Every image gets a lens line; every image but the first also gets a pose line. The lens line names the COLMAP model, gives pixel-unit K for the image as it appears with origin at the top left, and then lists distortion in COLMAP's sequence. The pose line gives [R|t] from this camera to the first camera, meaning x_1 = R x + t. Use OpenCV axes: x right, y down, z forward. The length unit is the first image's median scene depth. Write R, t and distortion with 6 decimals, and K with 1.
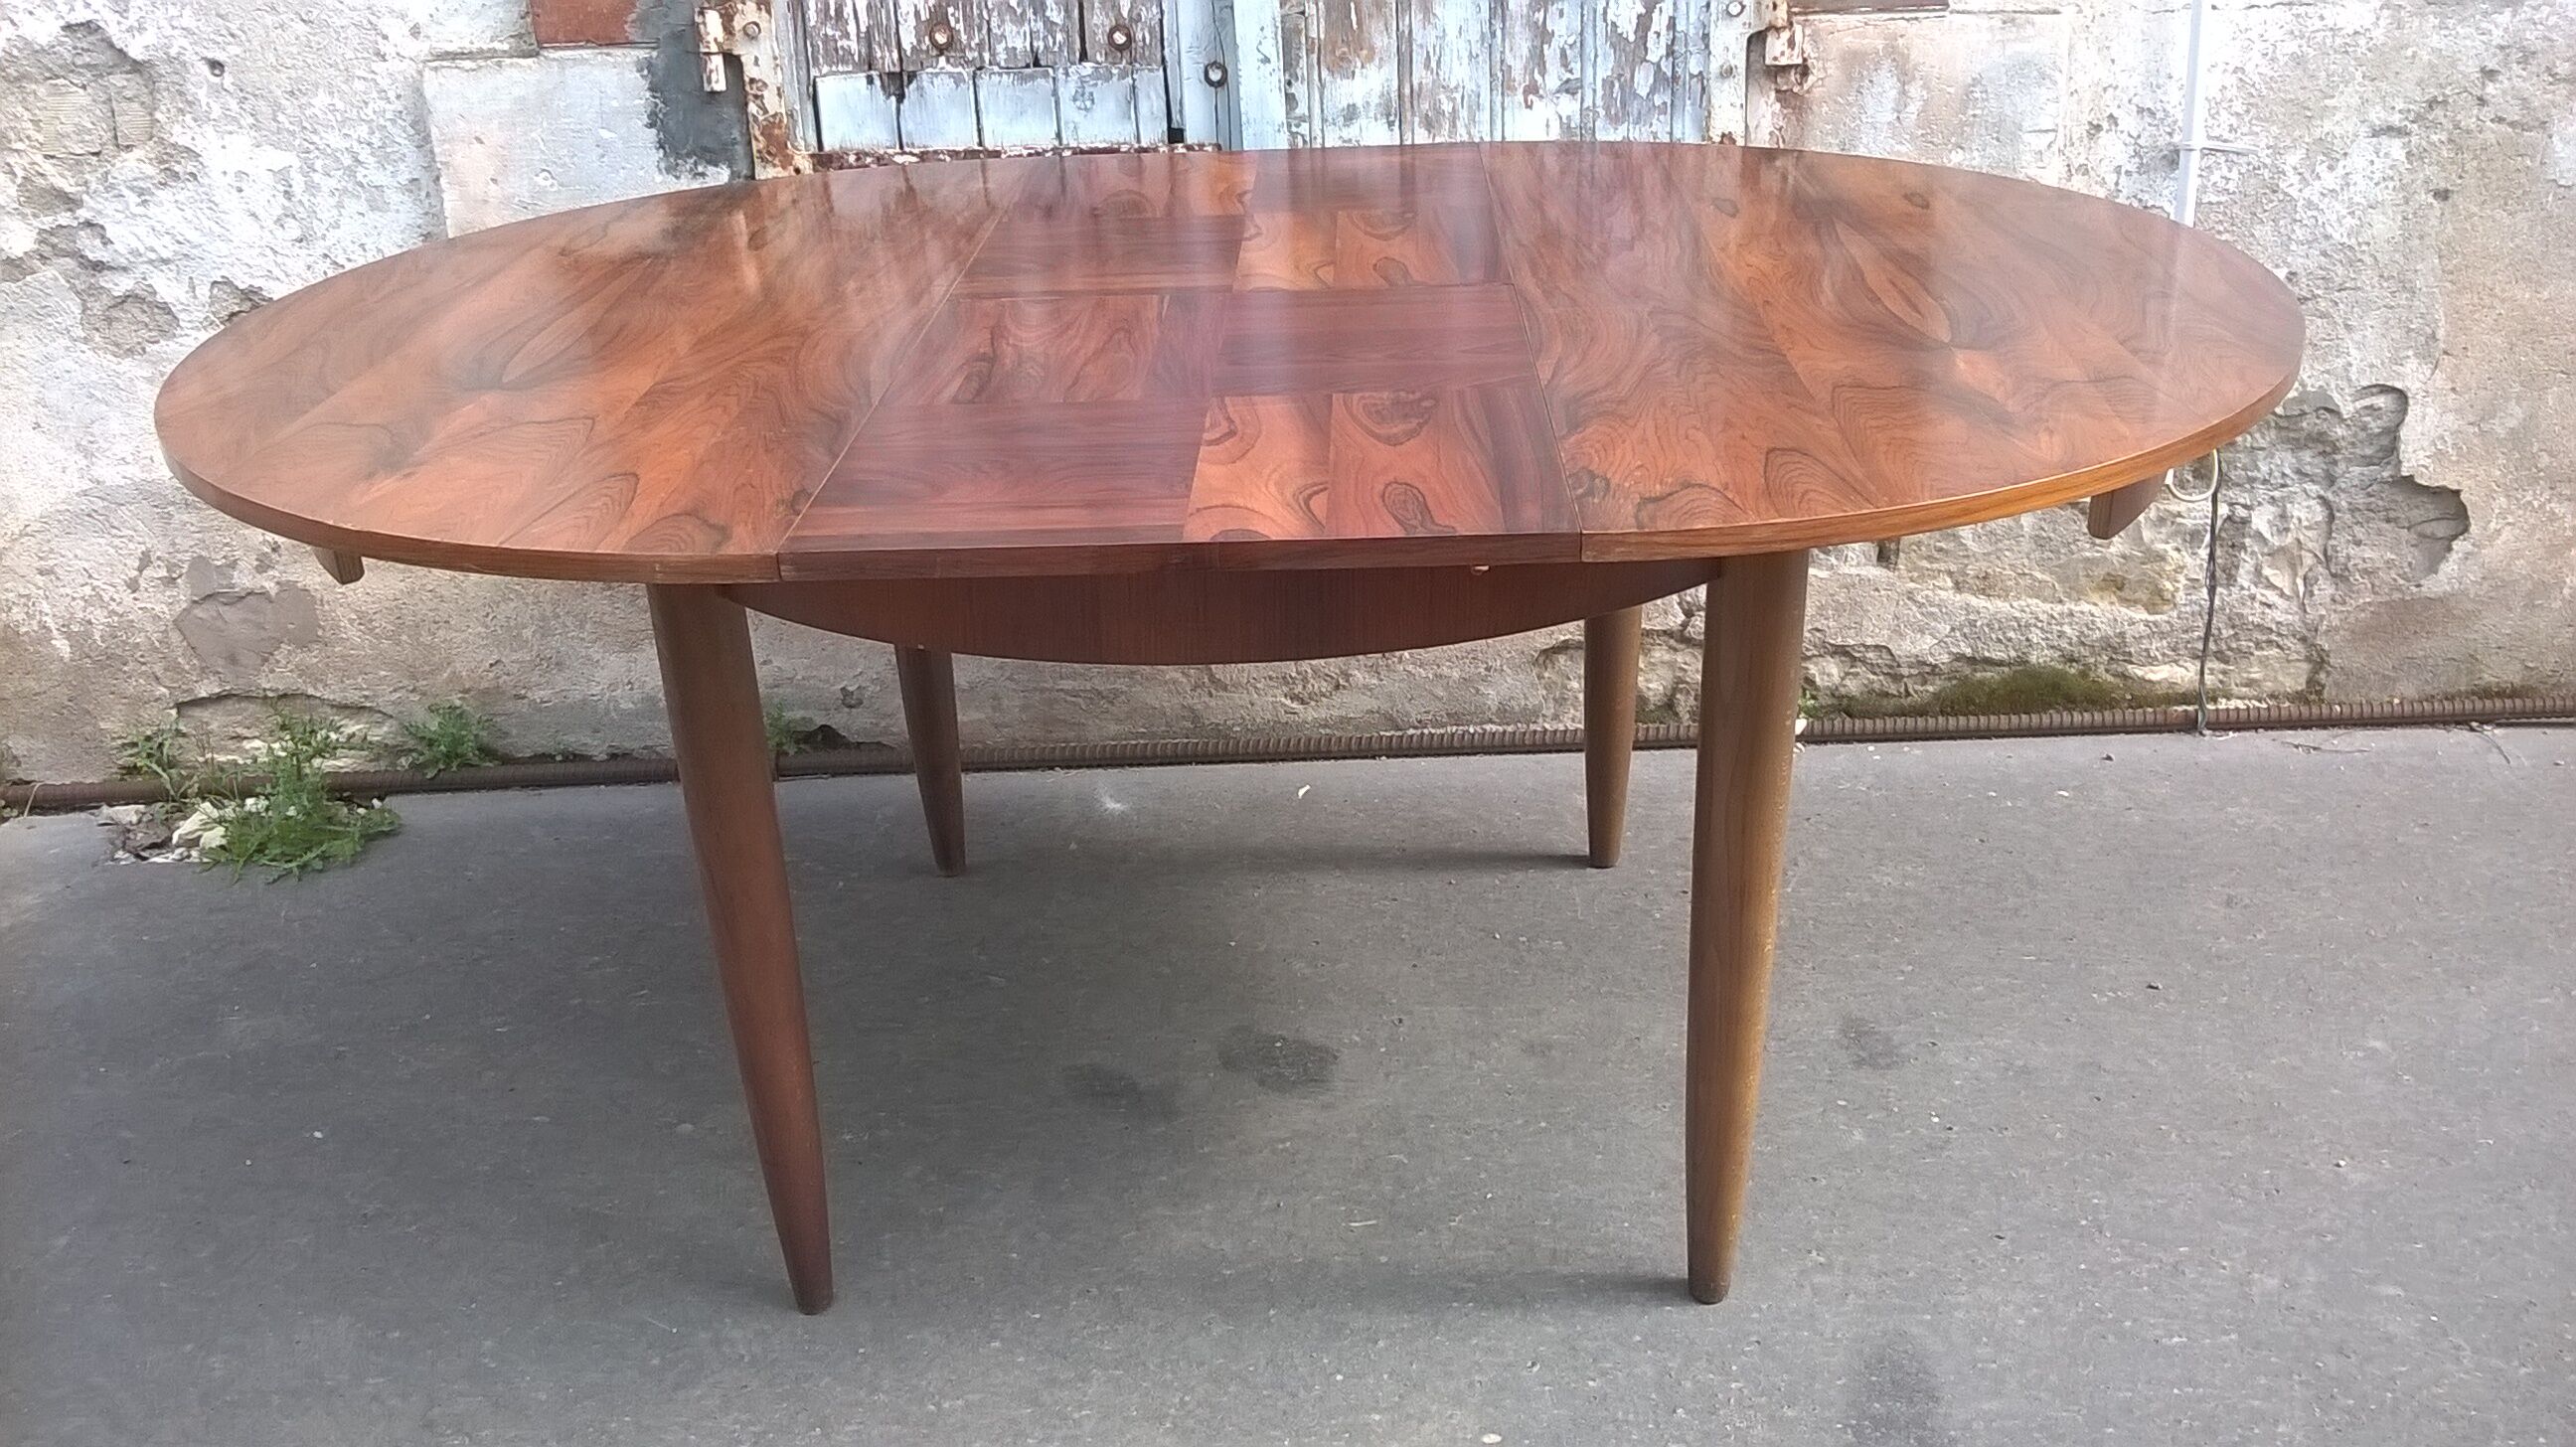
lens RADIAL K [[2238.7, 0, 1318.6], [0, 2238.7, 713.1], [0, 0, 1]] dist [0.063085, -0.222605]
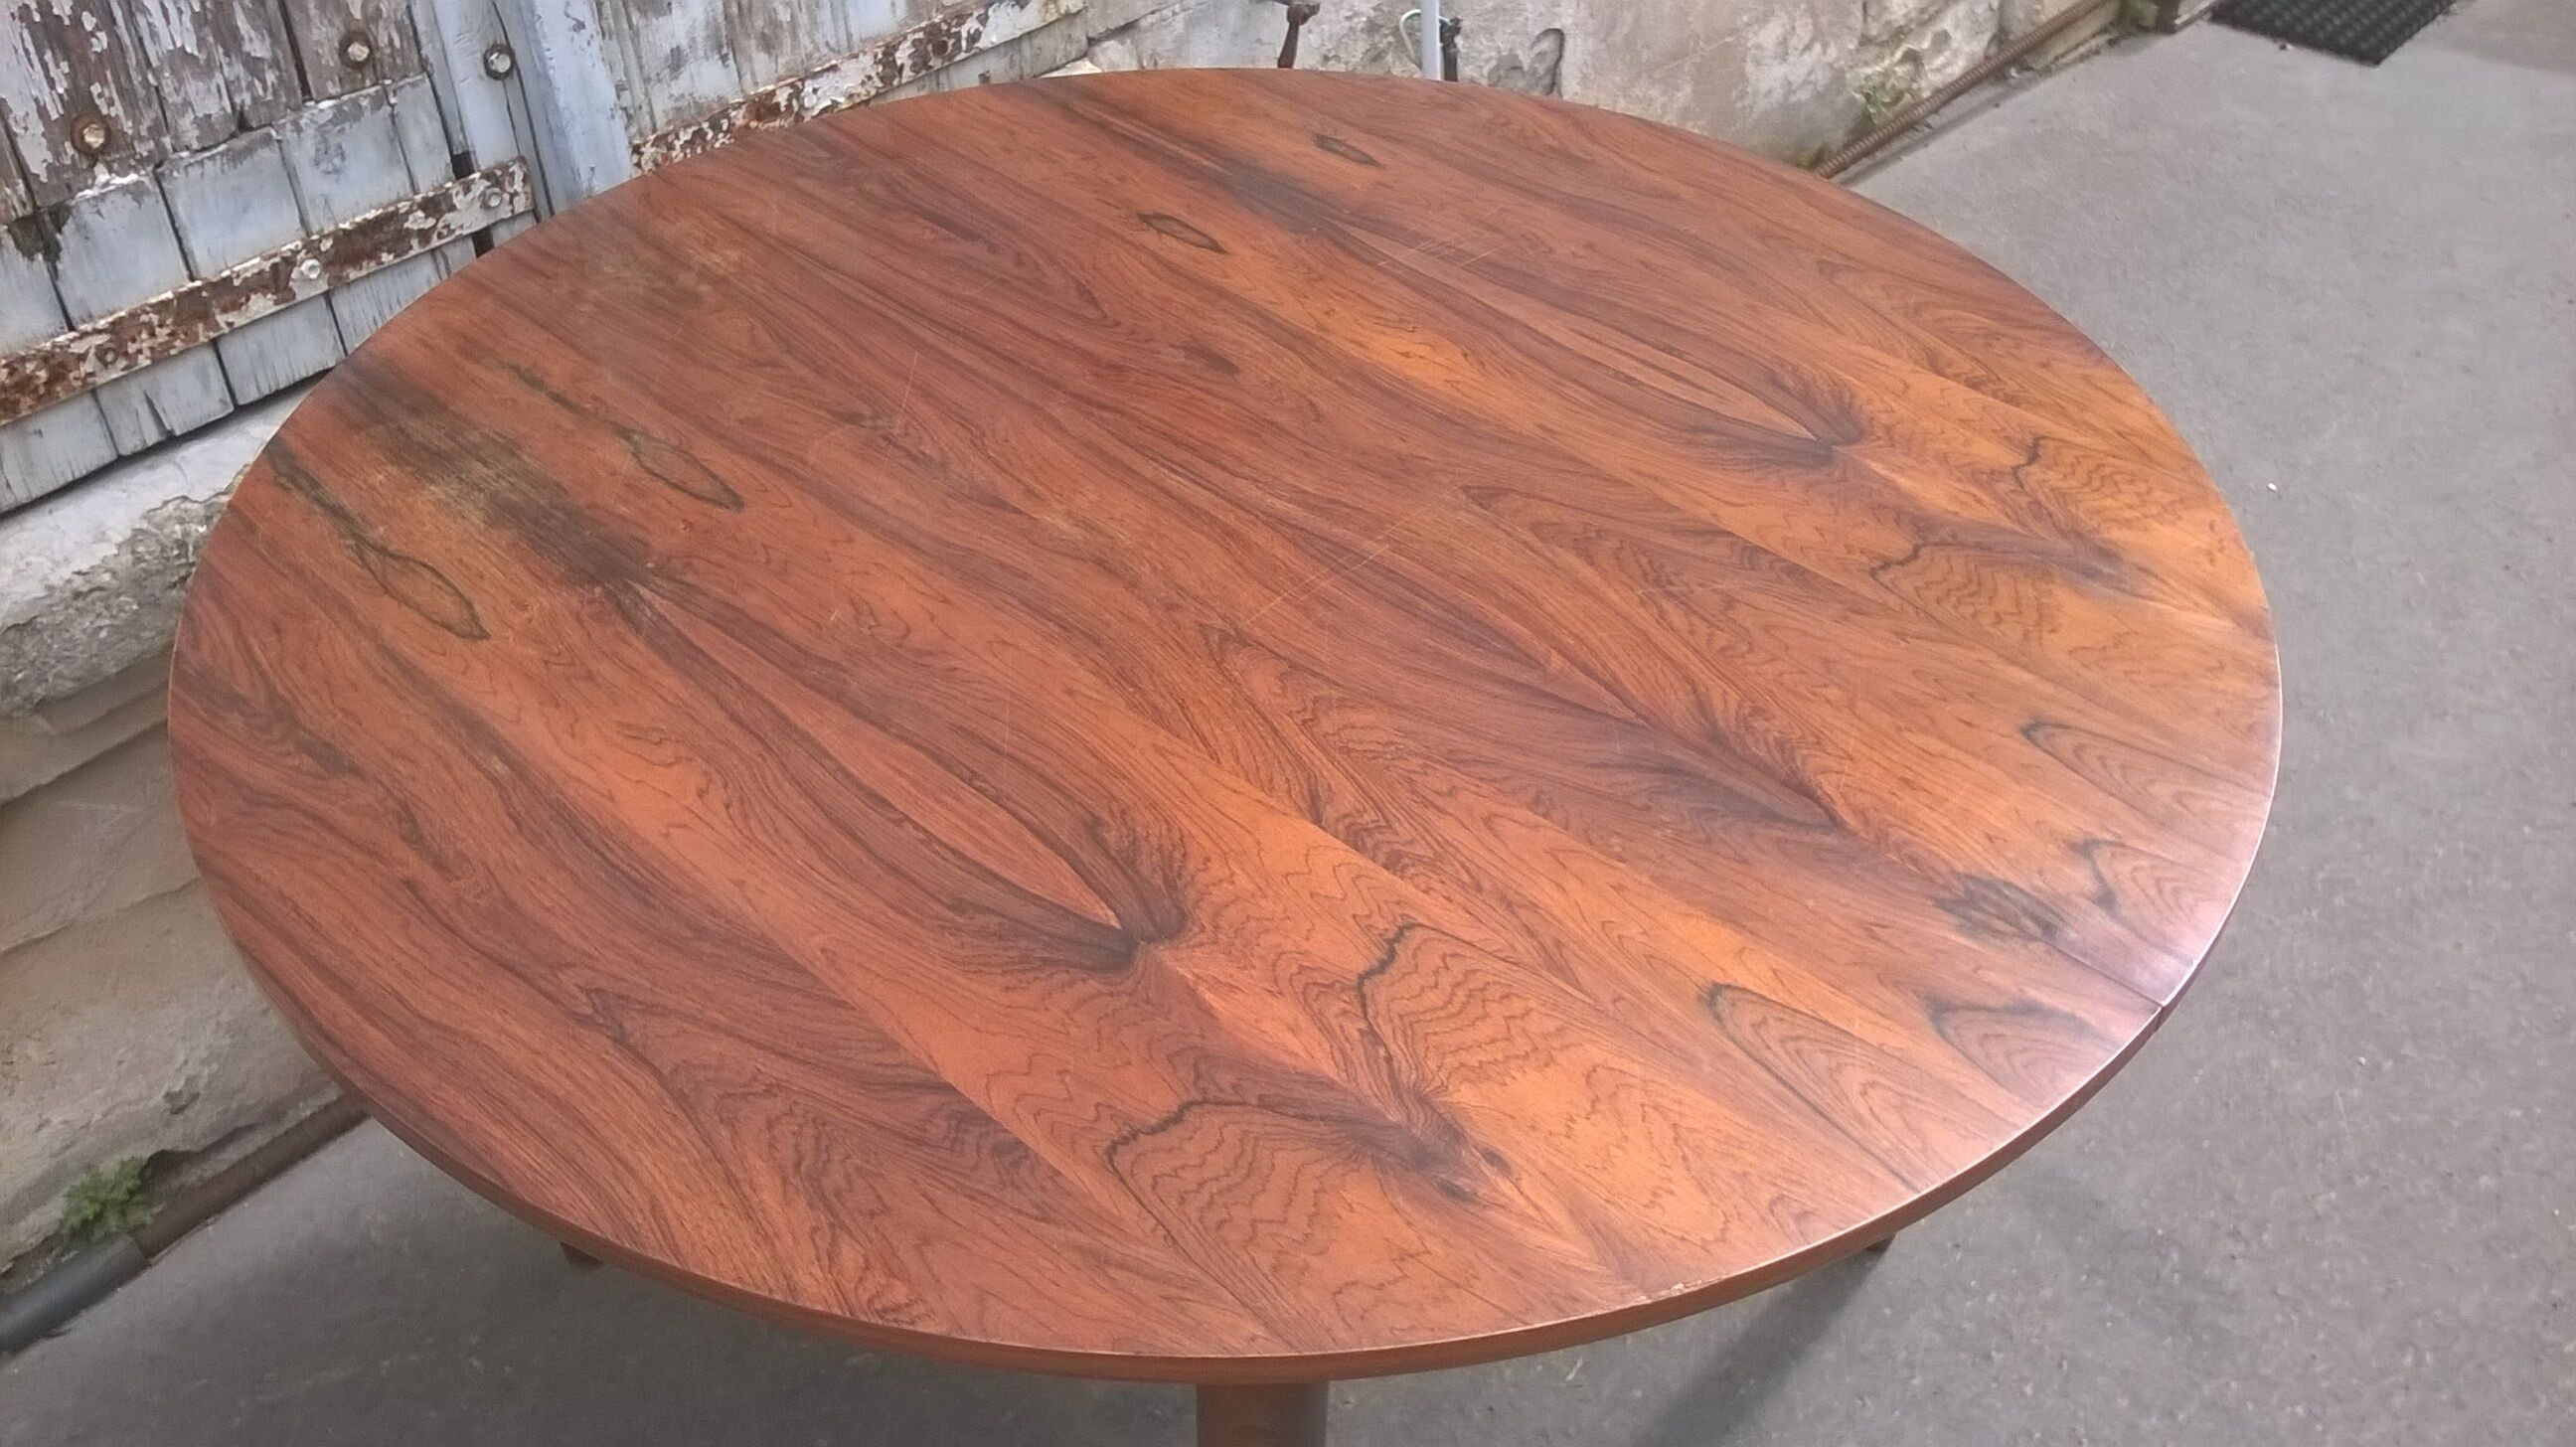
lens RADIAL K [[2254.5, 0, 1310.4], [0, 2254.5, 710.7], [0, 0, 1]] dist [0.048870, -0.192798]
pose [[0.665730, -0.446455, 0.597898, -0.371687], [0.273705, 0.891518, 0.360946, -0.287821], [-0.694183, -0.076645, 0.715707, 0.336357]]
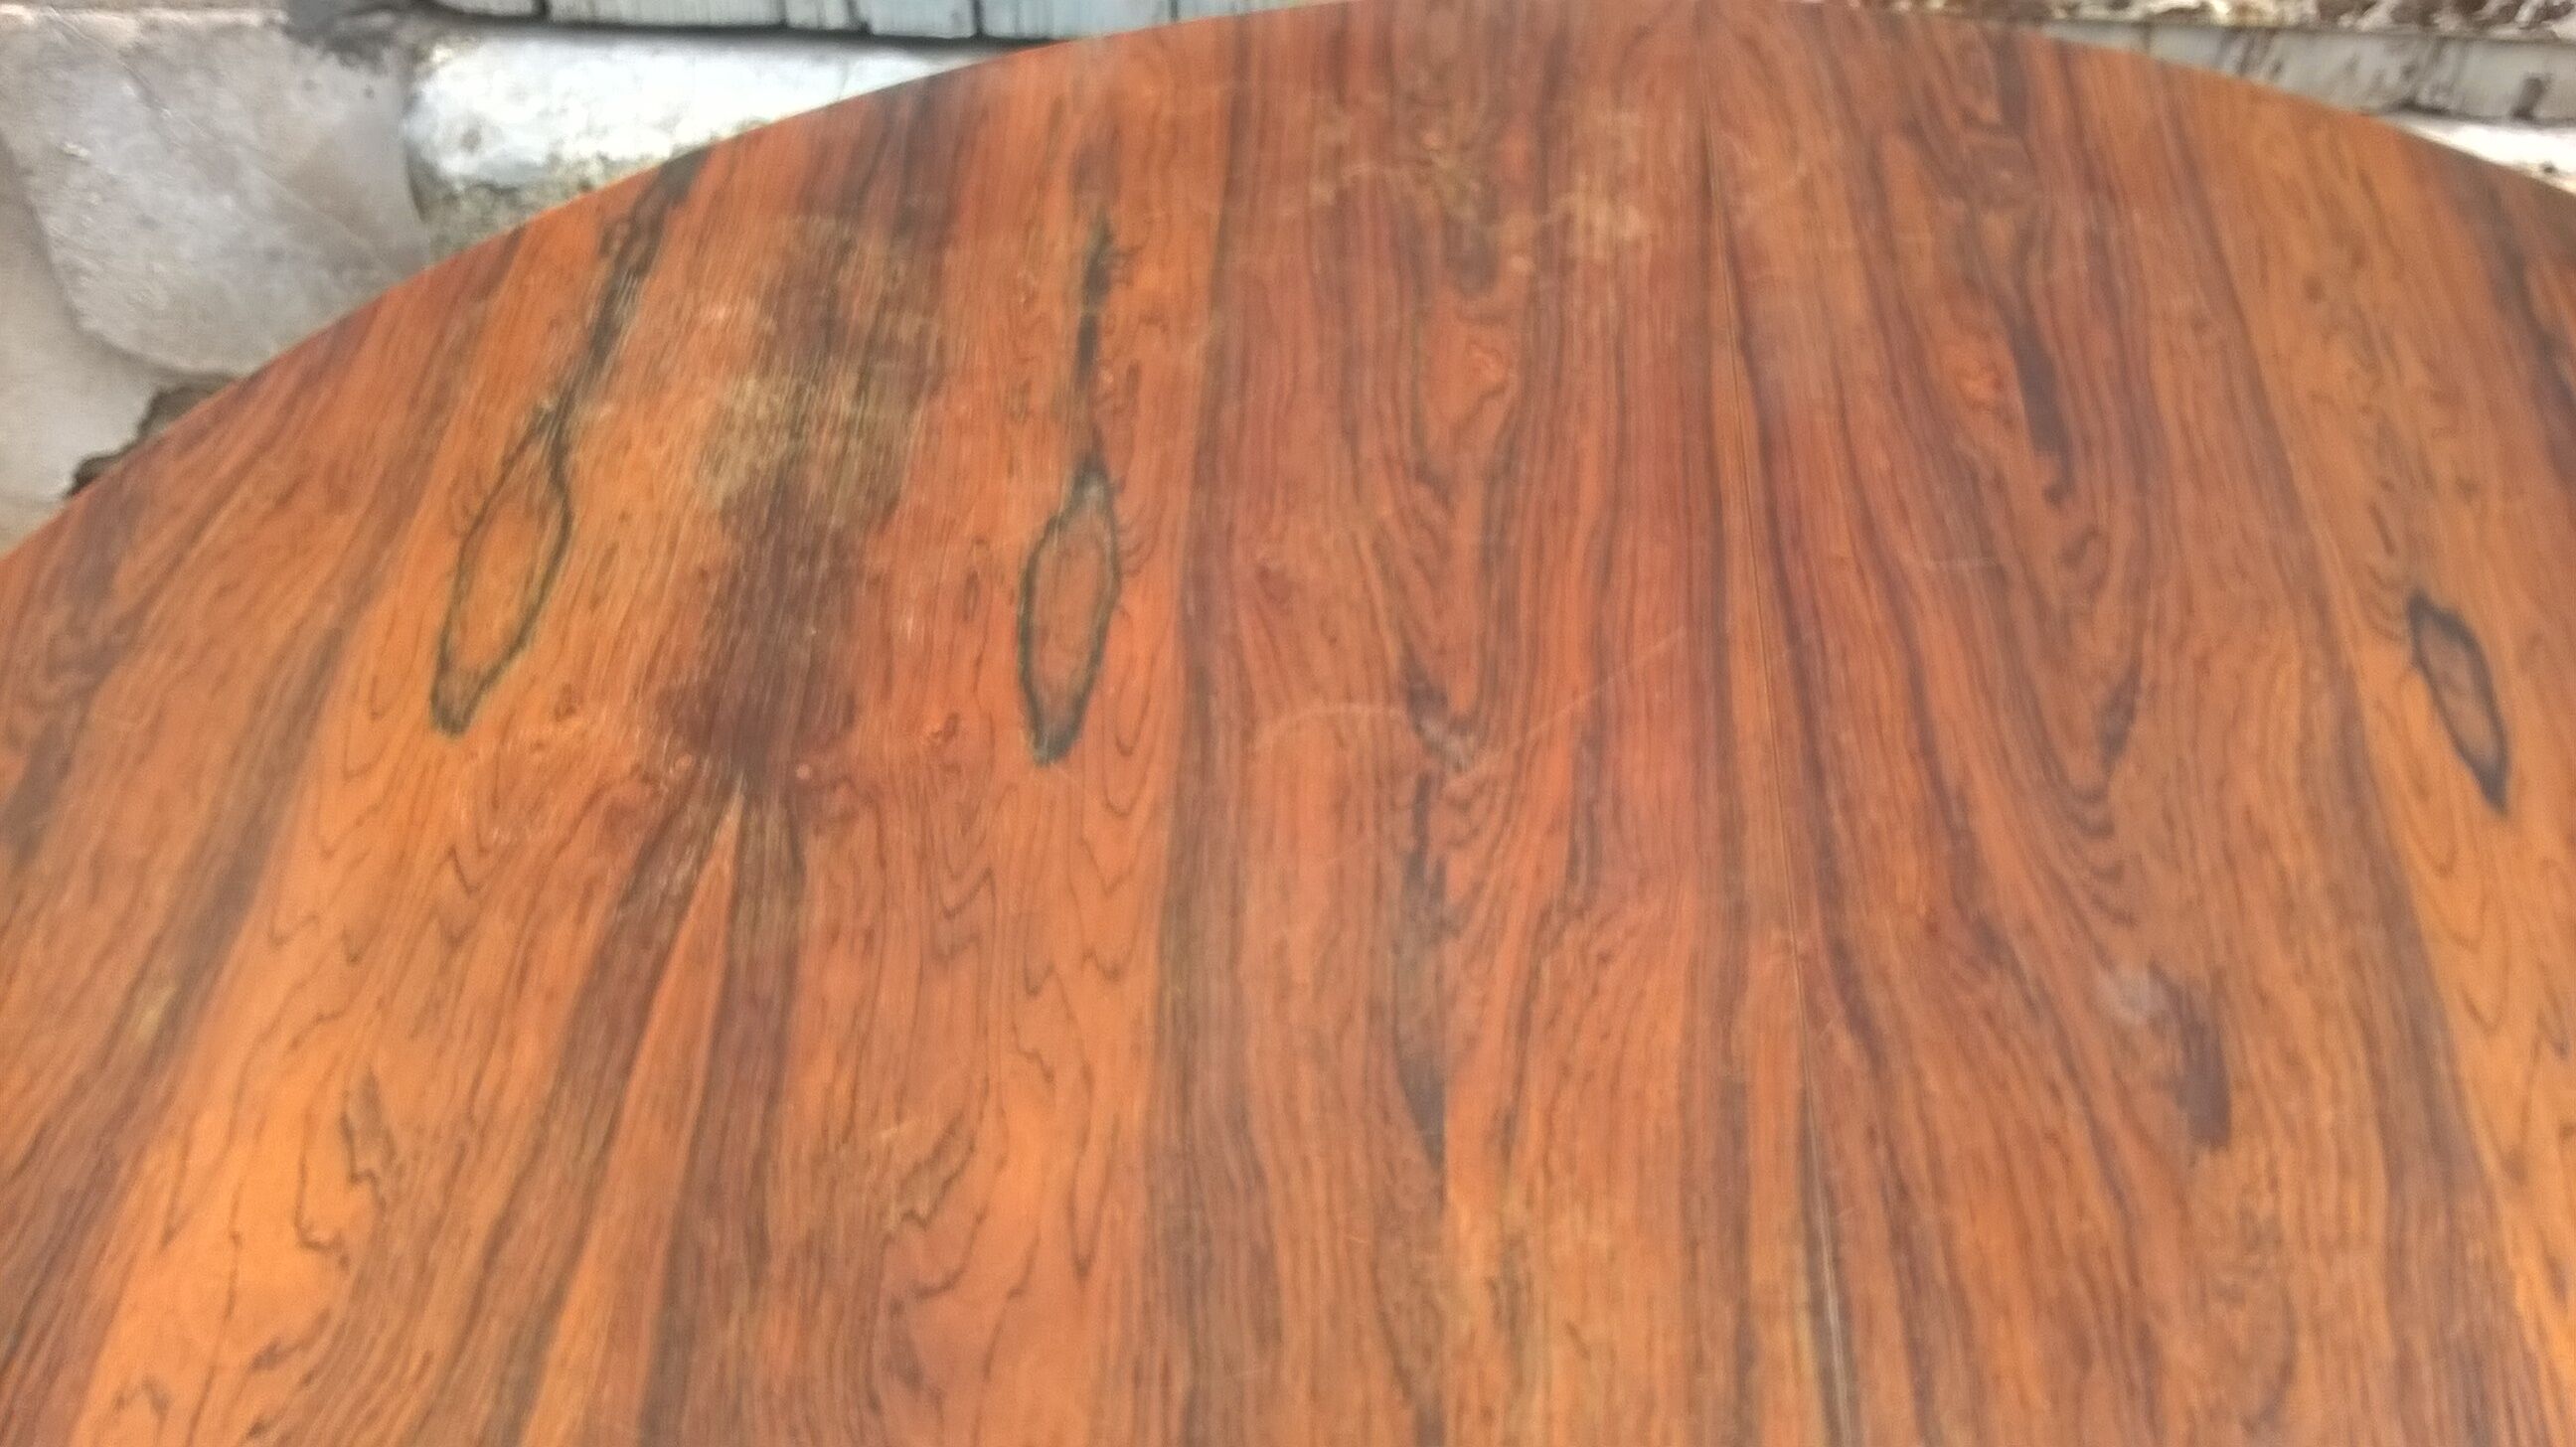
lens RADIAL K [[2298.8, 0, 1314.0], [0, 2298.8, 707.3], [0, 0, 1]] dist [0.049632, -0.203022]
pose [[0.997423, 0.063199, 0.033950, -0.094888], [-0.071717, 0.890442, 0.449411, -0.300930], [-0.001828, -0.450688, 0.892680, 0.587116]]
